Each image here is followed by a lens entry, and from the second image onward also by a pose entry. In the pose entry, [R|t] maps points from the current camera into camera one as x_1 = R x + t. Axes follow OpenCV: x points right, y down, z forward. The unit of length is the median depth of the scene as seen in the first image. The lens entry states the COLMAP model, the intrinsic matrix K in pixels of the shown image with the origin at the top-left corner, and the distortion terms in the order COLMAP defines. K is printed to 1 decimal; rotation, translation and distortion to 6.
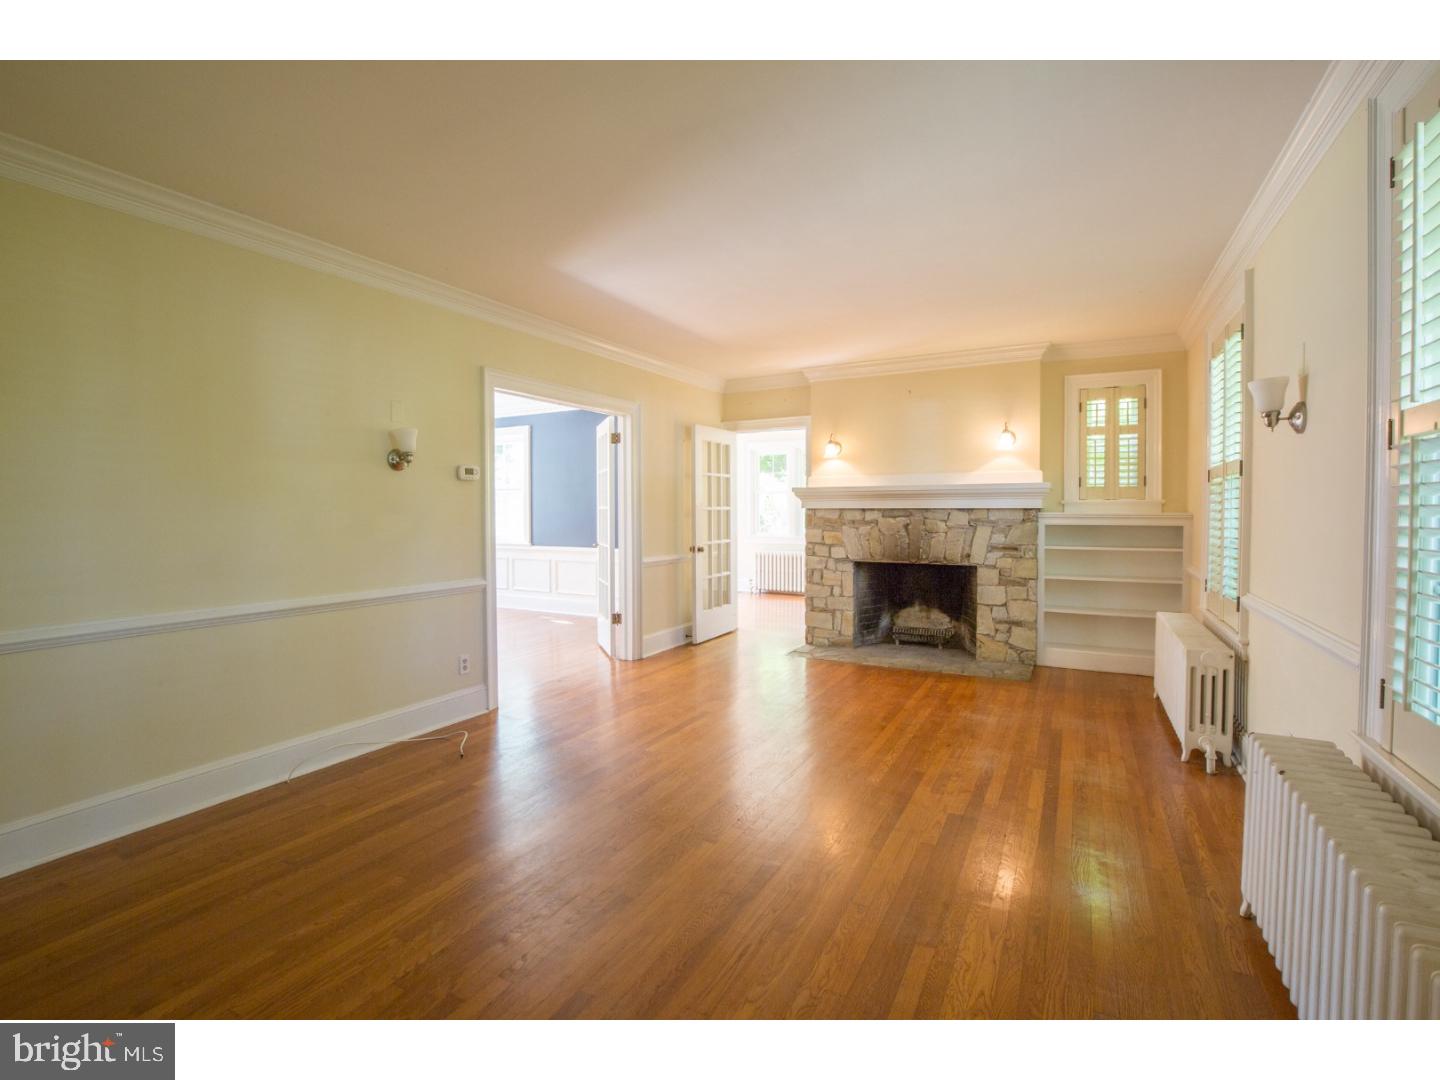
lens RADIAL K [[655.3, 0, 741.7], [0, 655.3, 531.8], [0, 0, 1]] dist [-0.028445, 0.002054]
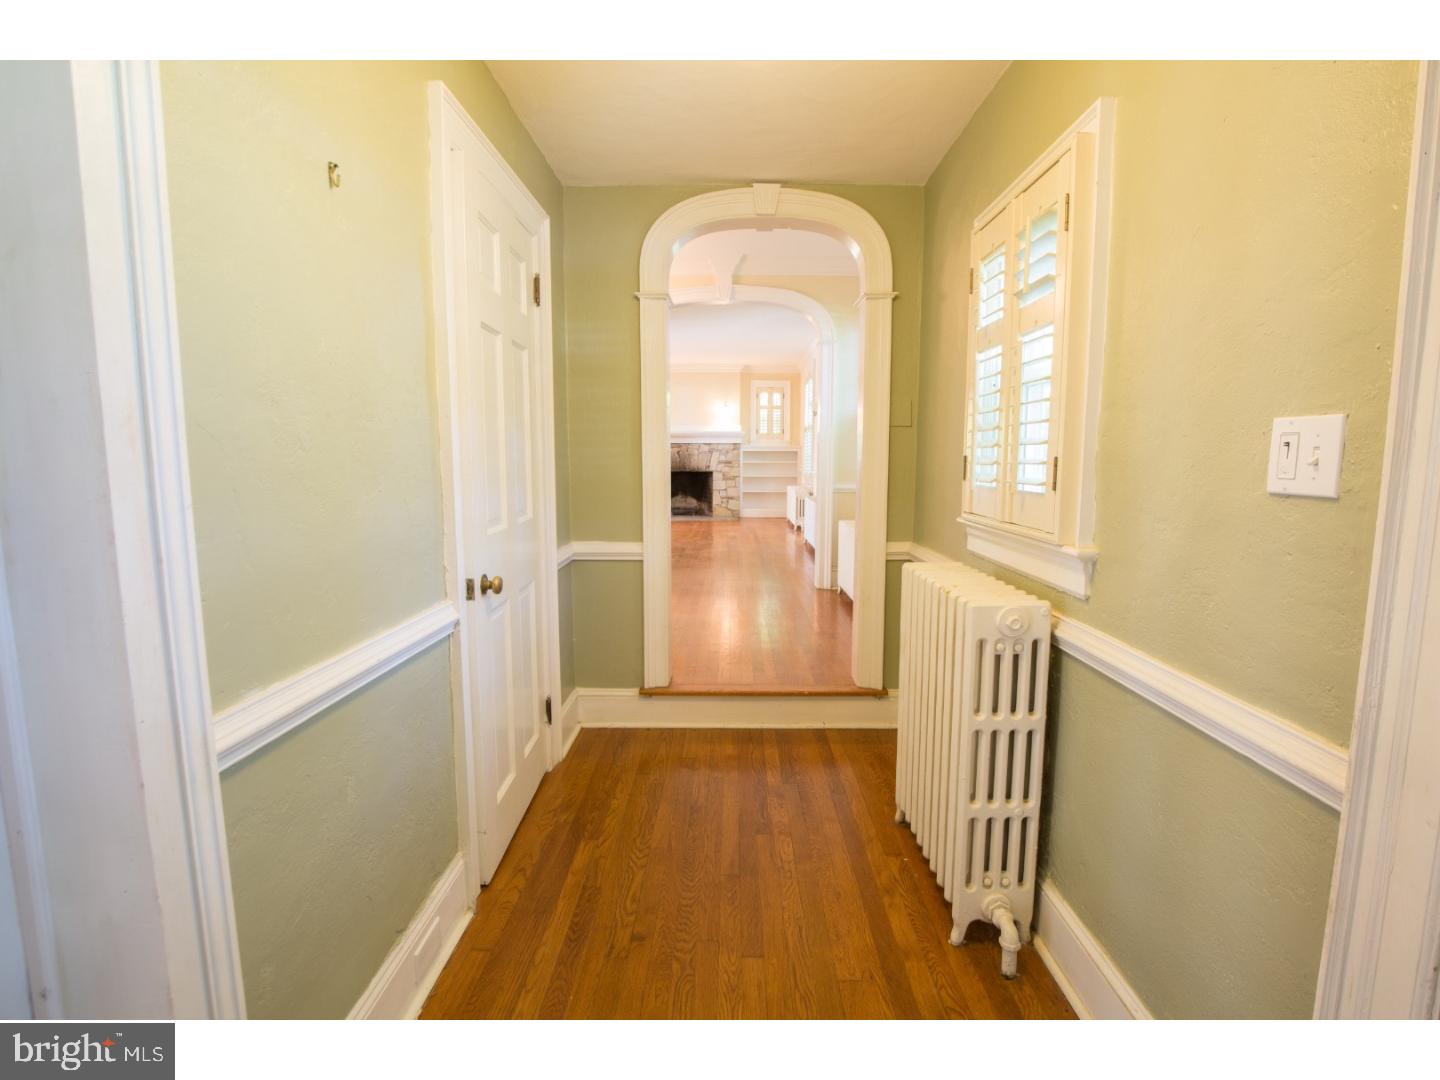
lens RADIAL K [[655.3, 0, 726.8], [0, 655.3, 527.7], [0, 0, 1]] dist [-0.028445, 0.002054]
pose [[0.897059, -0.045979, 0.439512, -0.525732], [0.010055, 0.996439, 0.083719, 0.057549], [-0.441796, -0.070681, 0.894327, -0.896999]]
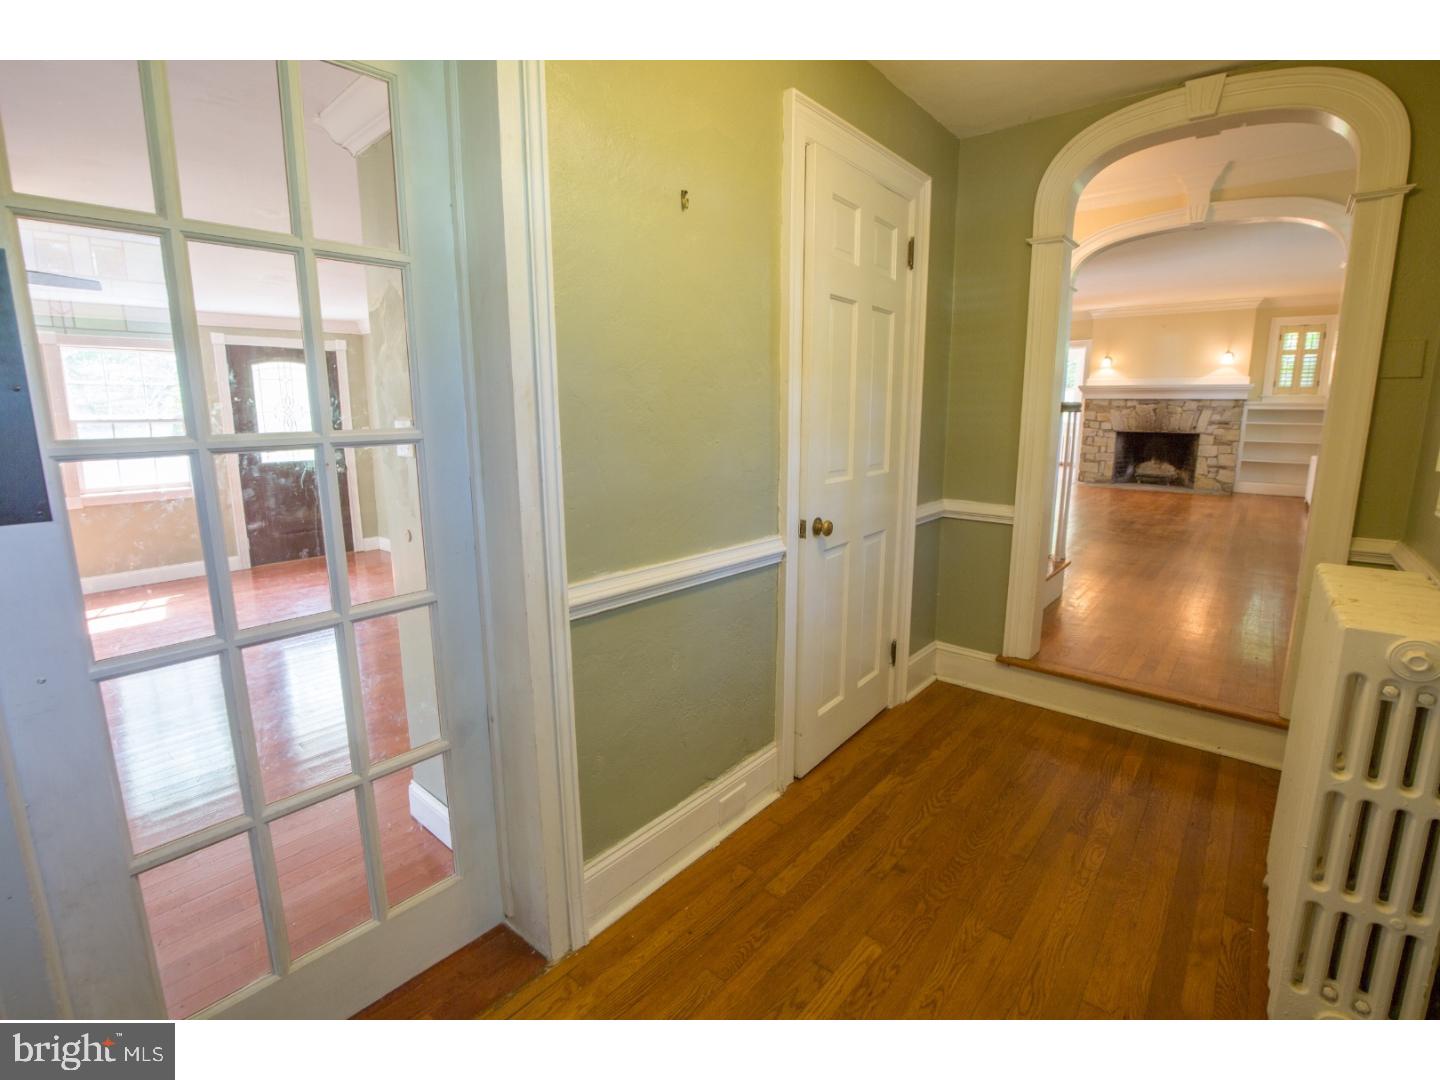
lens RADIAL K [[655.3, 0, 739.1], [0, 655.3, 528.0], [0, 0, 1]] dist [-0.028445, 0.002054]
pose [[0.975122, 0.044102, -0.217235, -0.439772], [-0.011146, 0.988524, 0.150651, 0.055959], [0.221386, -0.144482, 0.964424, -0.935127]]
